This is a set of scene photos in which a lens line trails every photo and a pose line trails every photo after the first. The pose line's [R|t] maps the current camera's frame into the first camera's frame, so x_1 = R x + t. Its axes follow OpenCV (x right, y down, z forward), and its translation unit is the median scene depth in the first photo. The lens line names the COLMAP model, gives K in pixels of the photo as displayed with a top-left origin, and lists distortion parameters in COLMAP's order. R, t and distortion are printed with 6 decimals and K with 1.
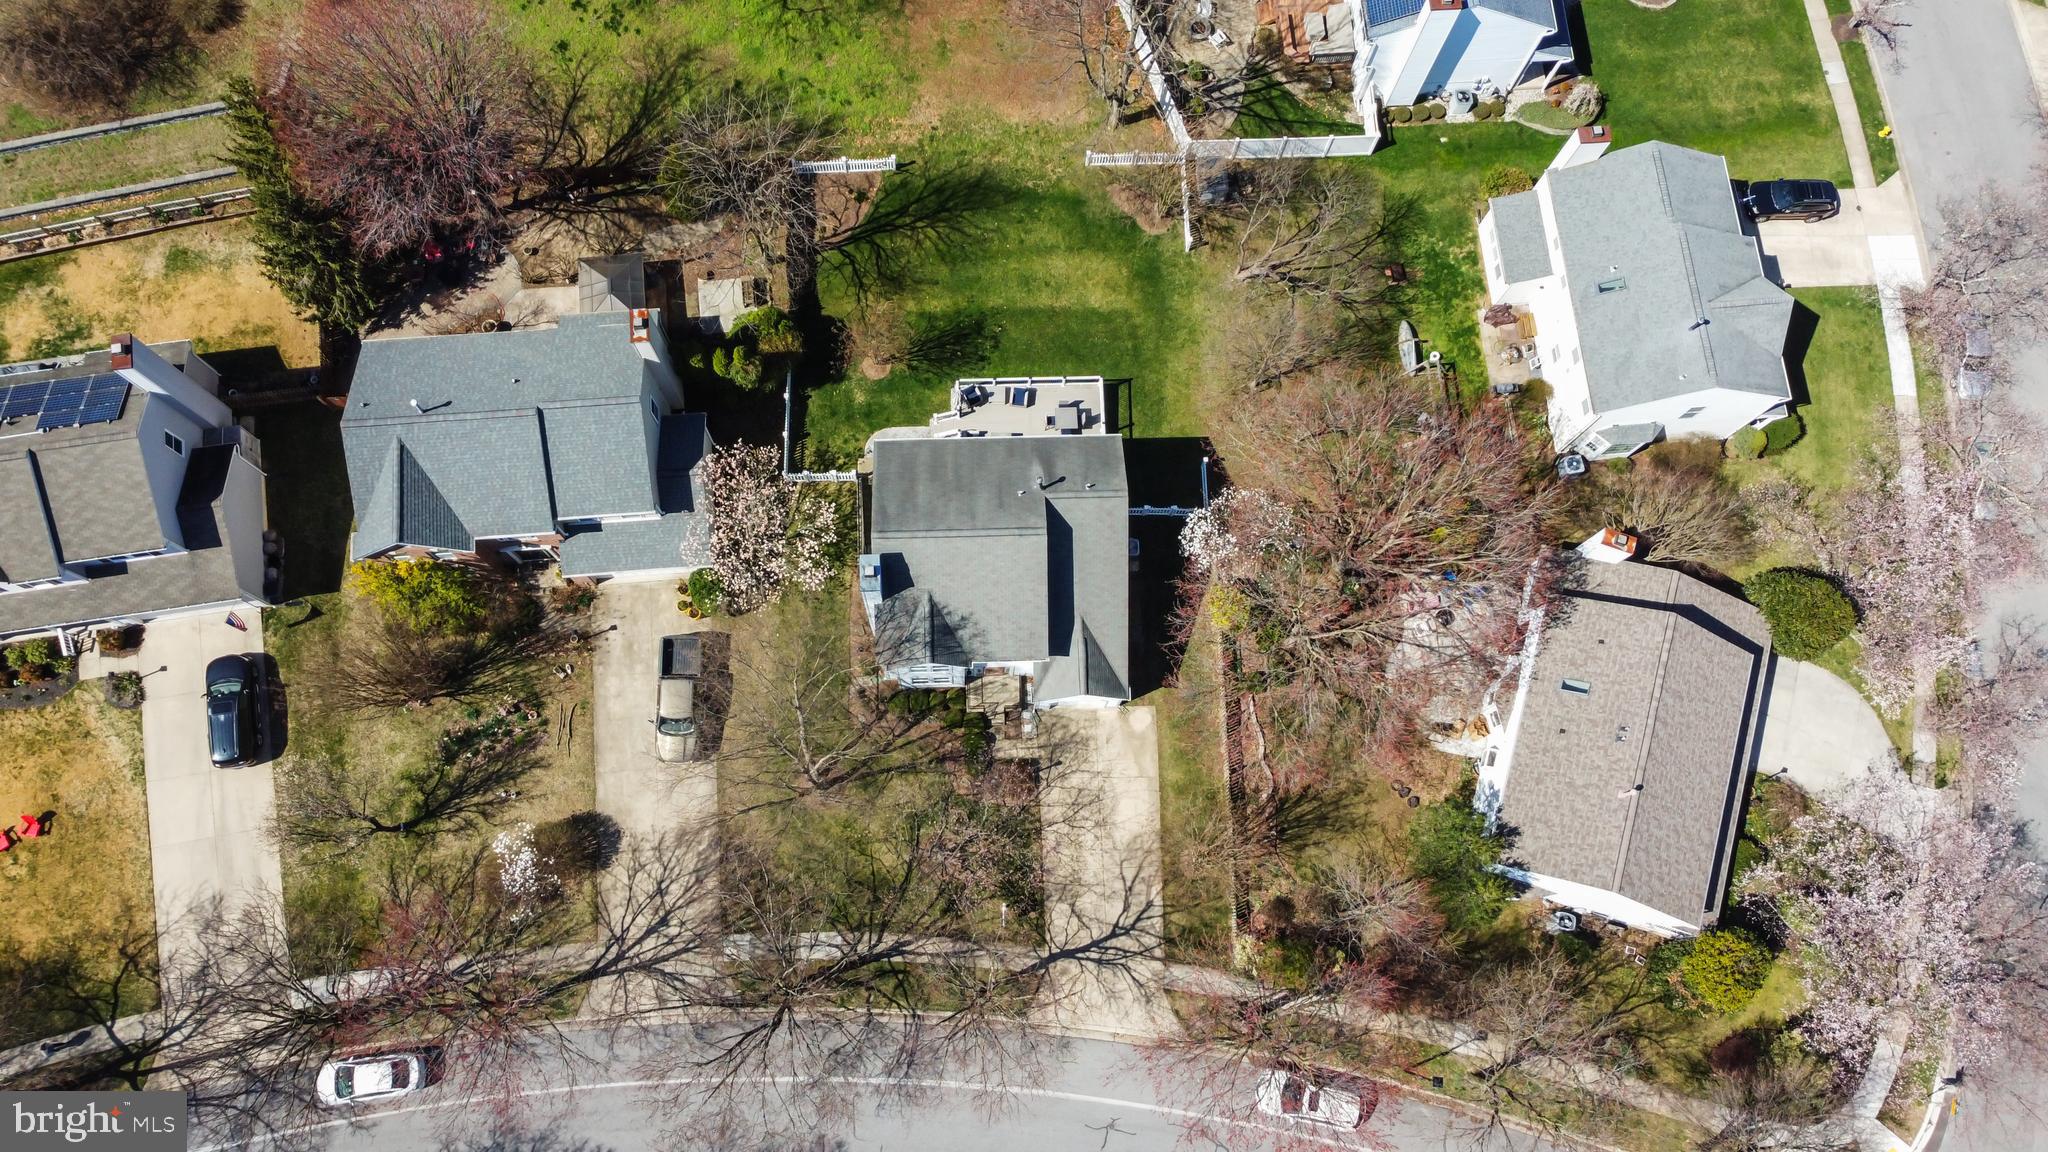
lens RADIAL K [[1547.5, 0, 1018.1], [0, 1547.5, 570.3], [0, 0, 1]] dist [-0.001436, -0.006944]
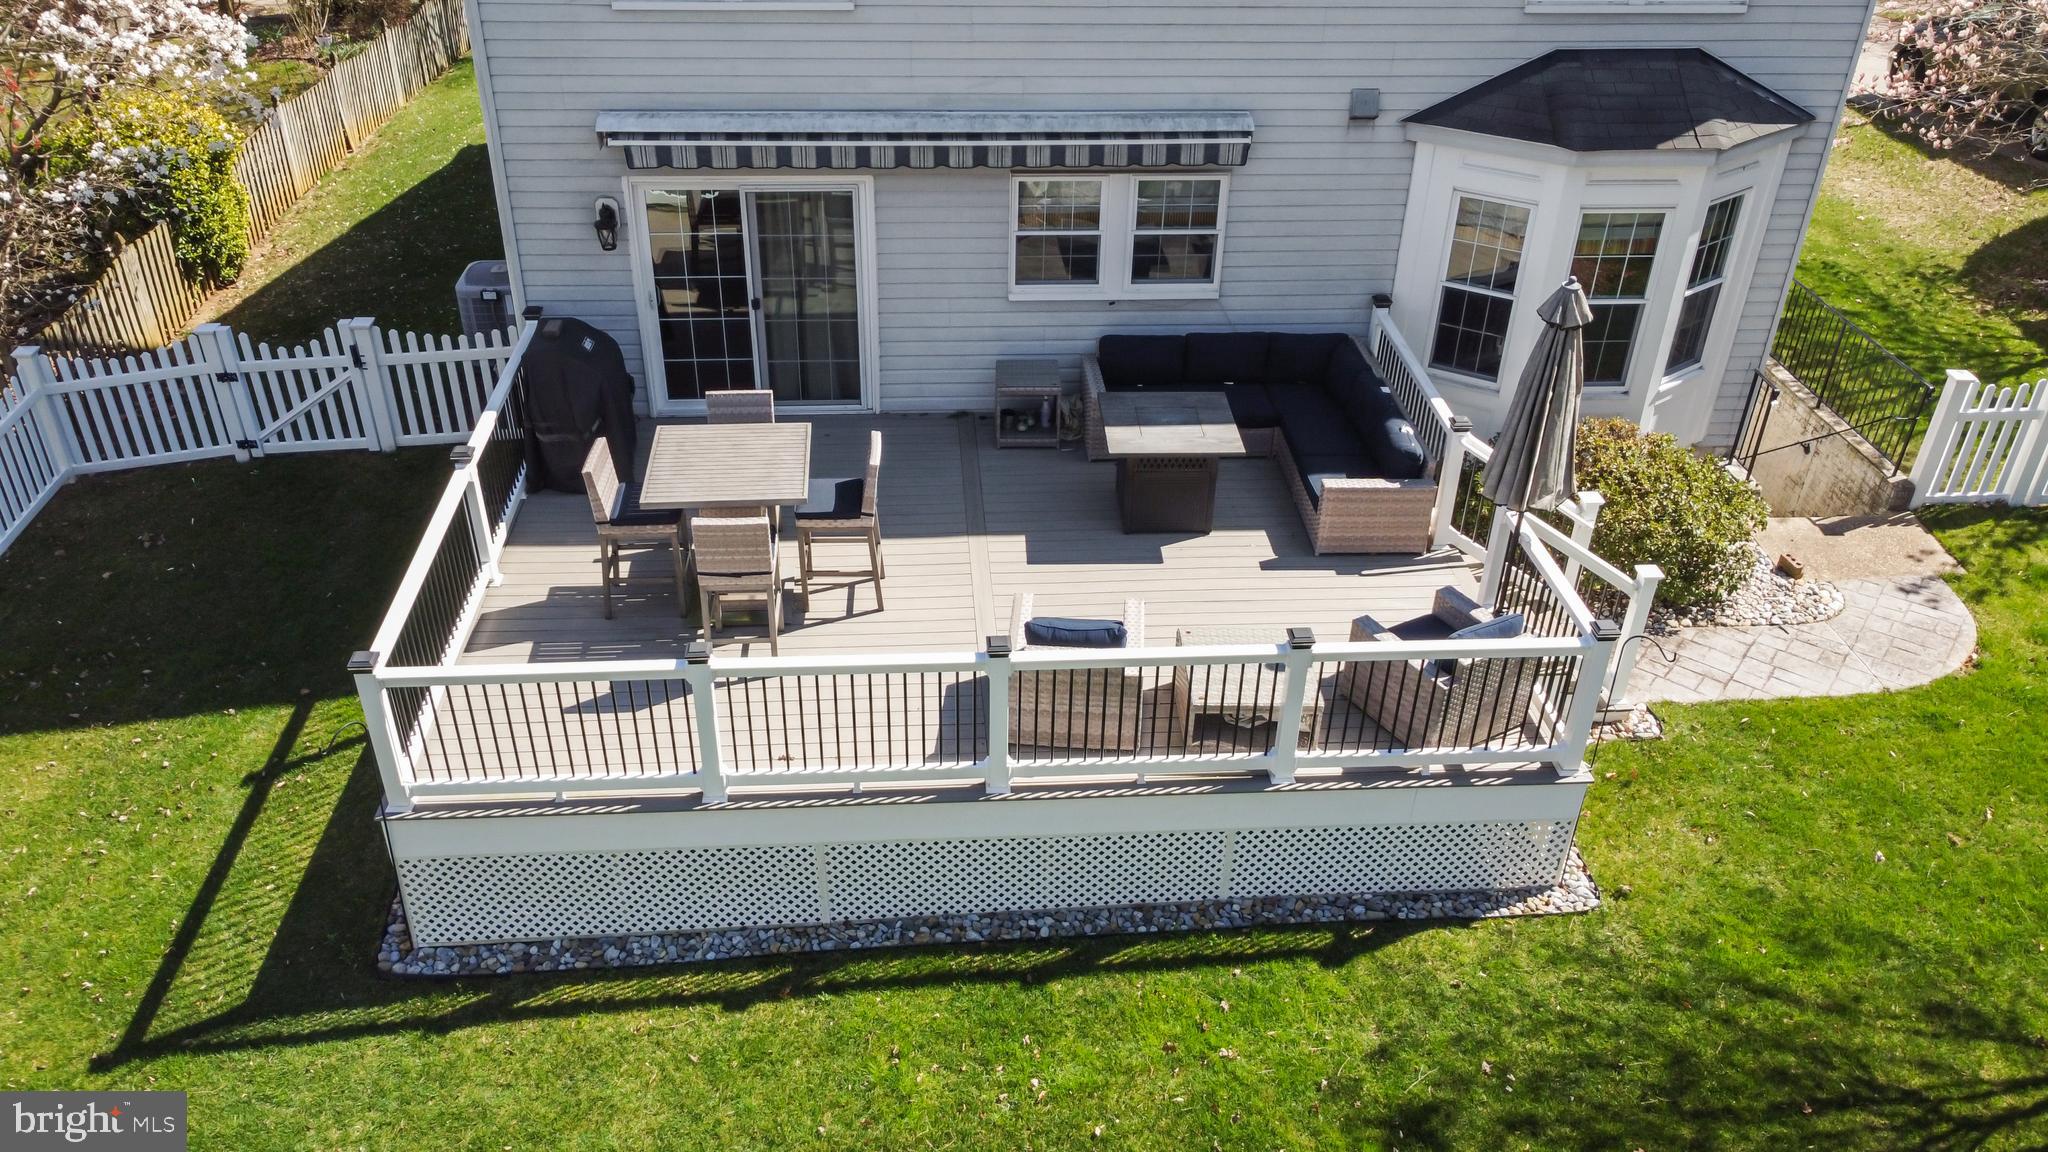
lens RADIAL K [[1547.5, 0, 1025.9], [0, 1547.5, 574.0], [0, 0, 1]] dist [-0.001436, -0.006944]
pose [[-0.997875, -0.015731, -0.063222, 0.013265], [-0.054498, -0.330215, 0.942331, -0.239379], [-0.035701, 0.943775, 0.328656, 0.986538]]
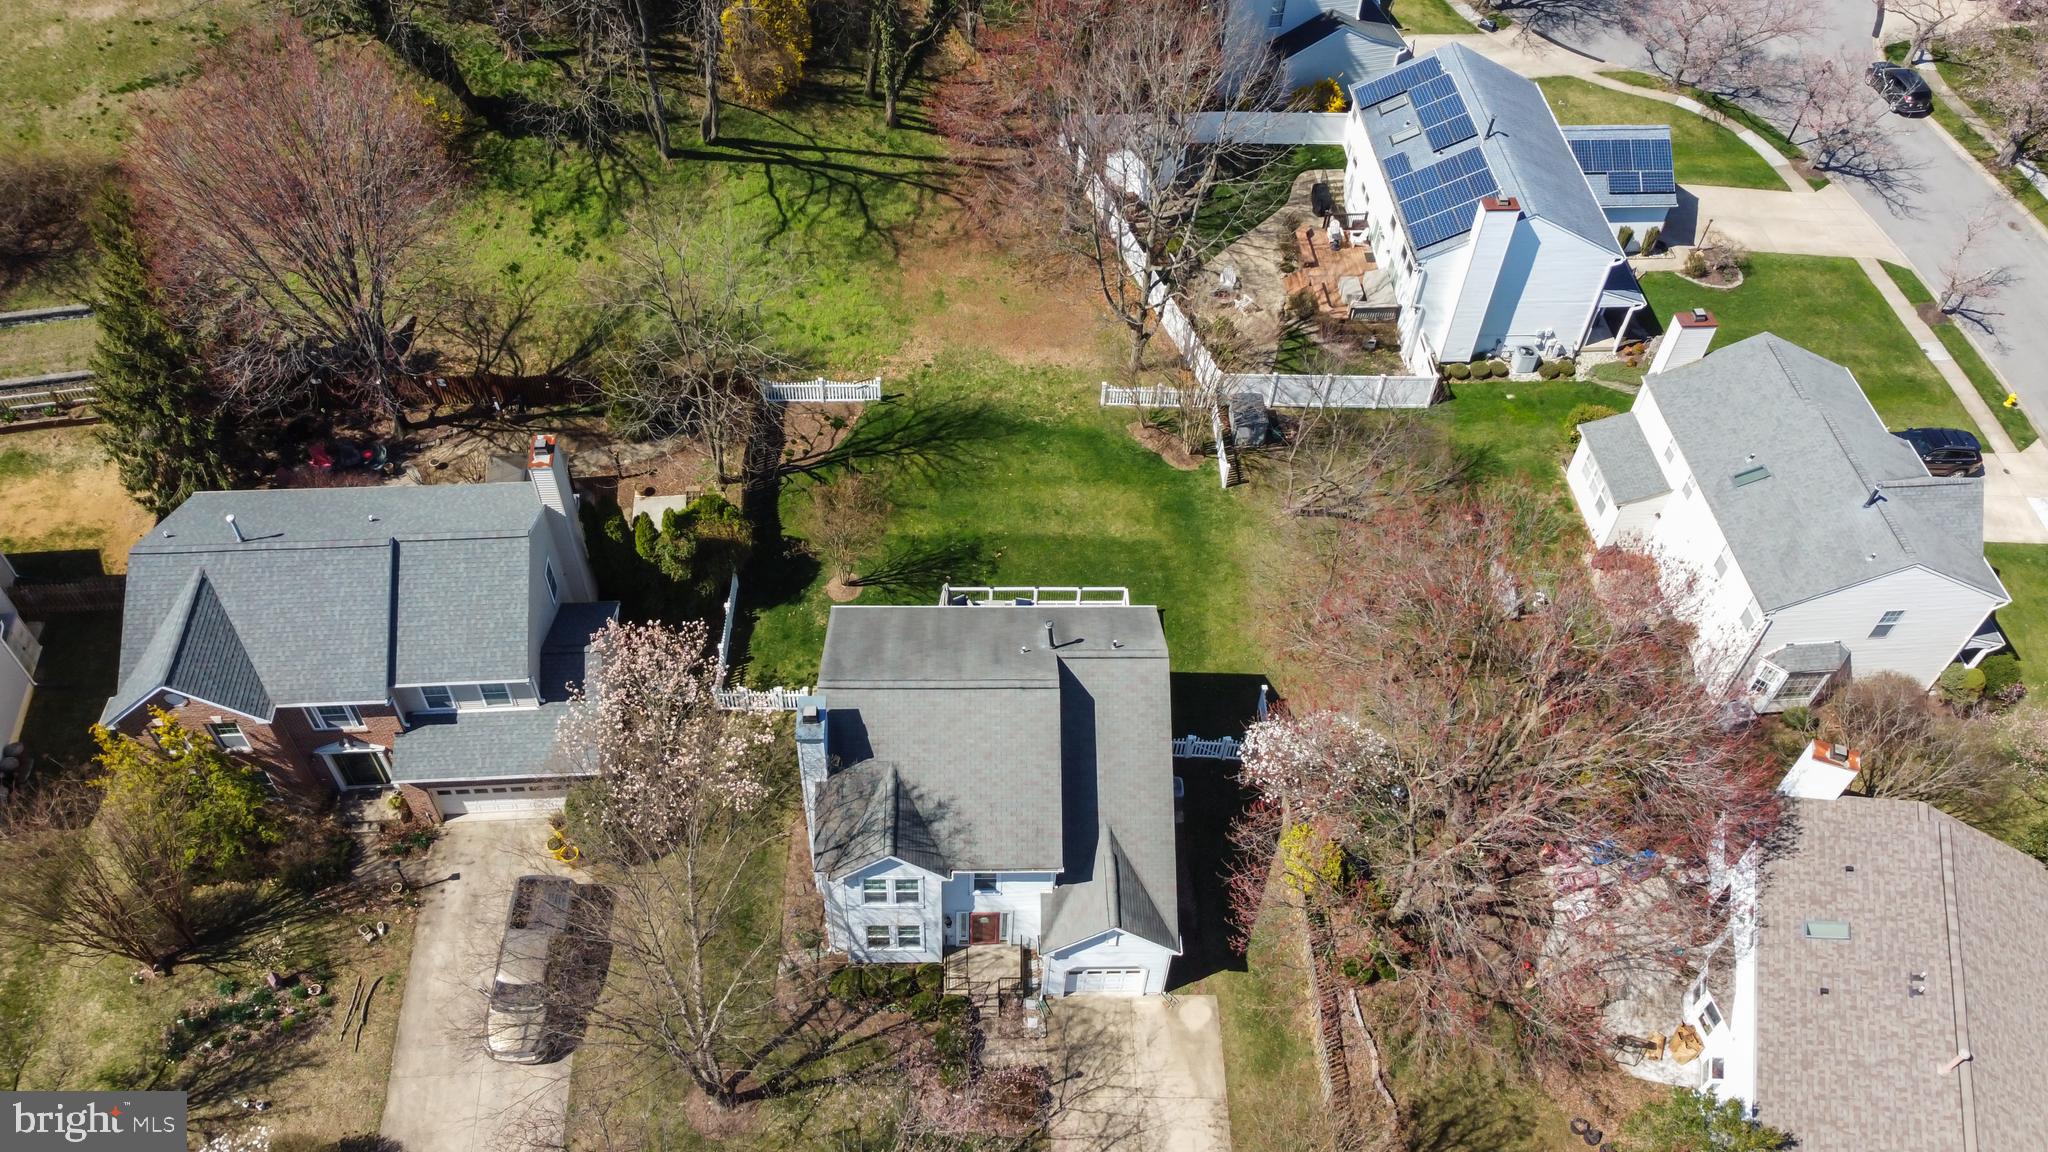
lens RADIAL K [[1547.5, 0, 1018.4], [0, 1547.5, 571.7], [0, 0, 1]] dist [-0.001436, -0.006944]
pose [[0.999976, 0.005583, -0.004160, 0.001896], [-0.006847, 0.896810, -0.442363, 0.226044], [0.001261, 0.442381, 0.896826, 0.295225]]
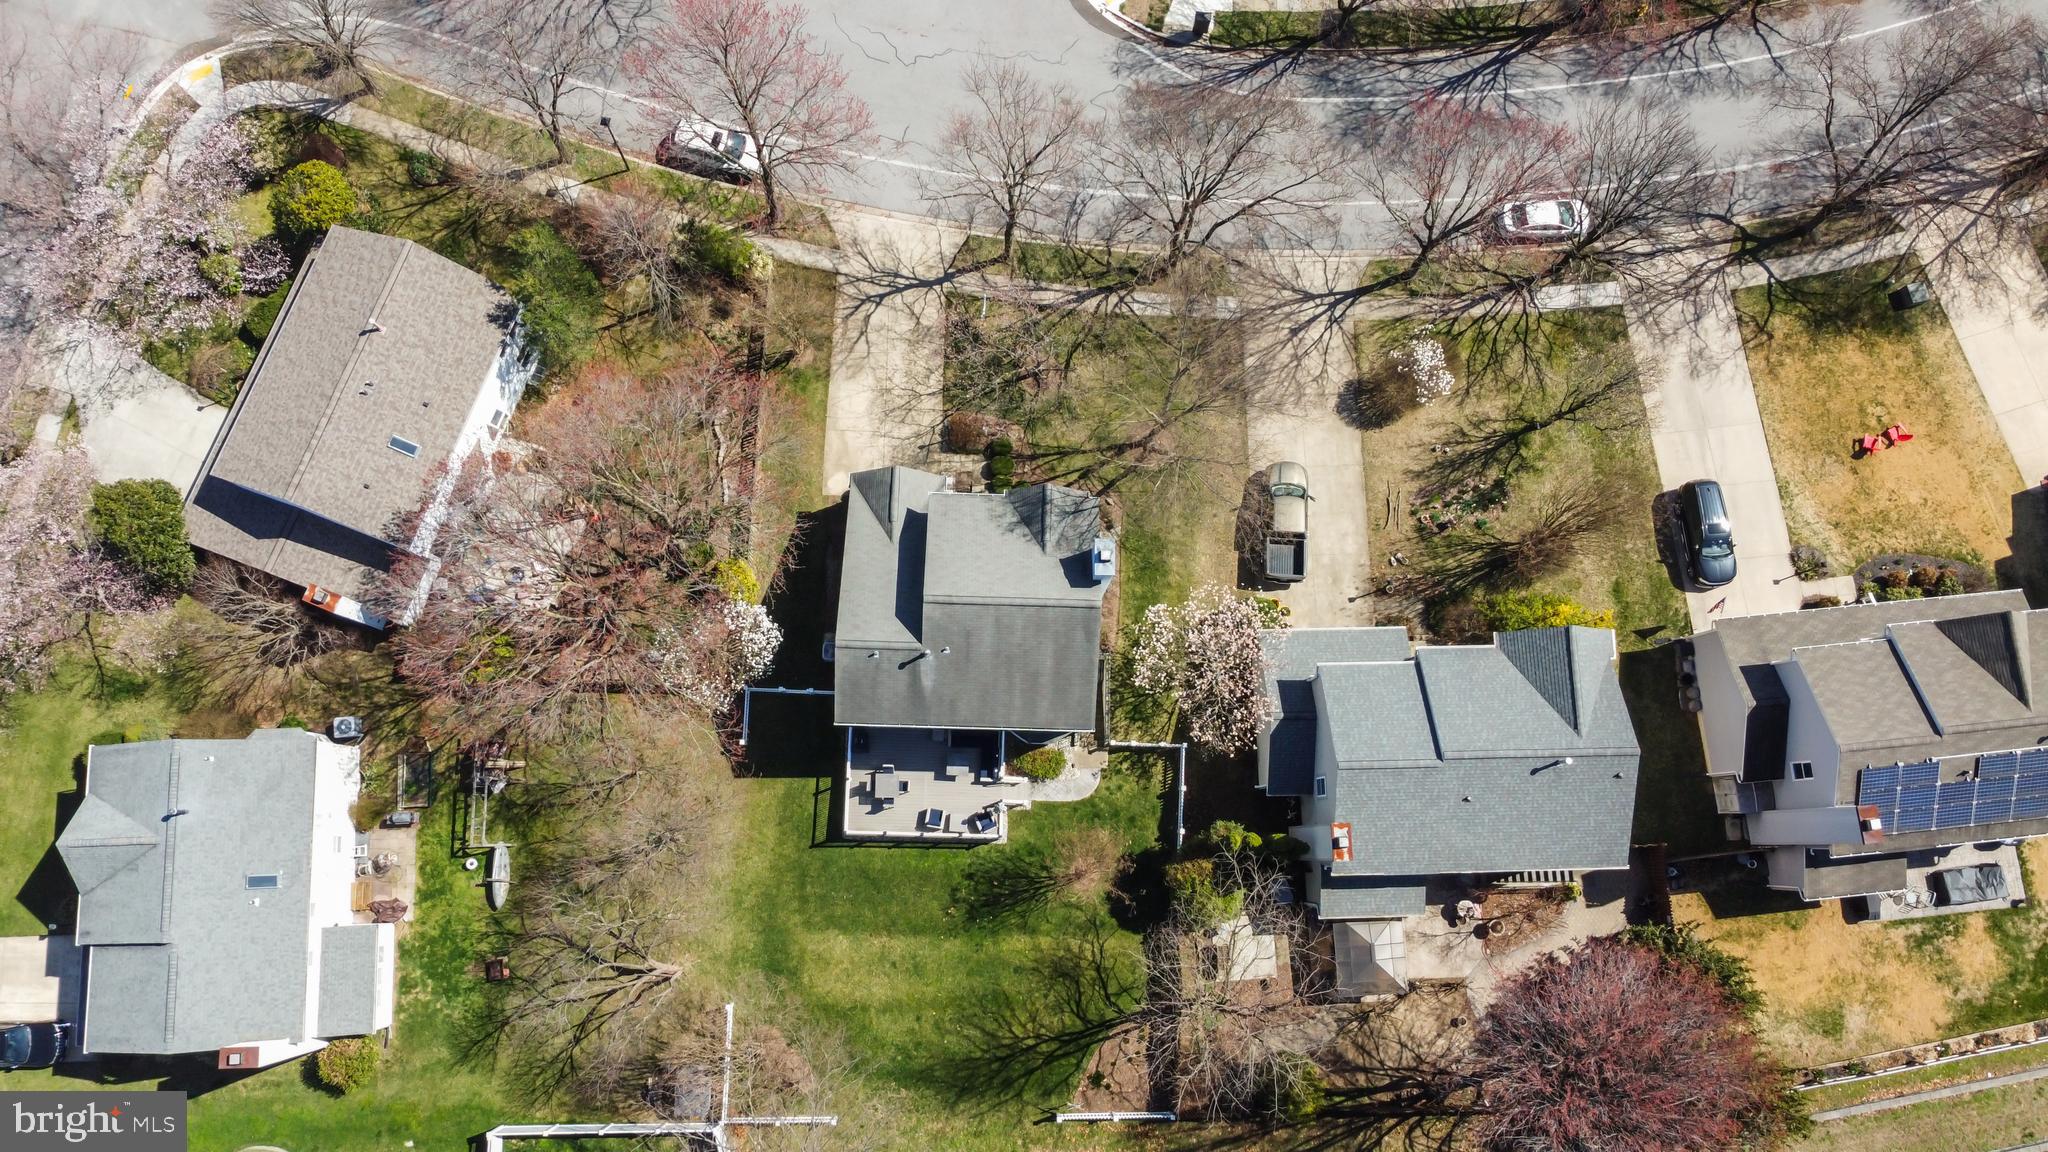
lens RADIAL K [[1547.5, 0, 1021.3], [0, 1547.5, 571.7], [0, 0, 1]] dist [-0.001436, -0.006944]
pose [[-0.996154, -0.068841, -0.054209, 0.010232], [0.040619, -0.910980, 0.410445, -0.371305], [-0.077638, 0.406665, 0.910273, 0.087326]]
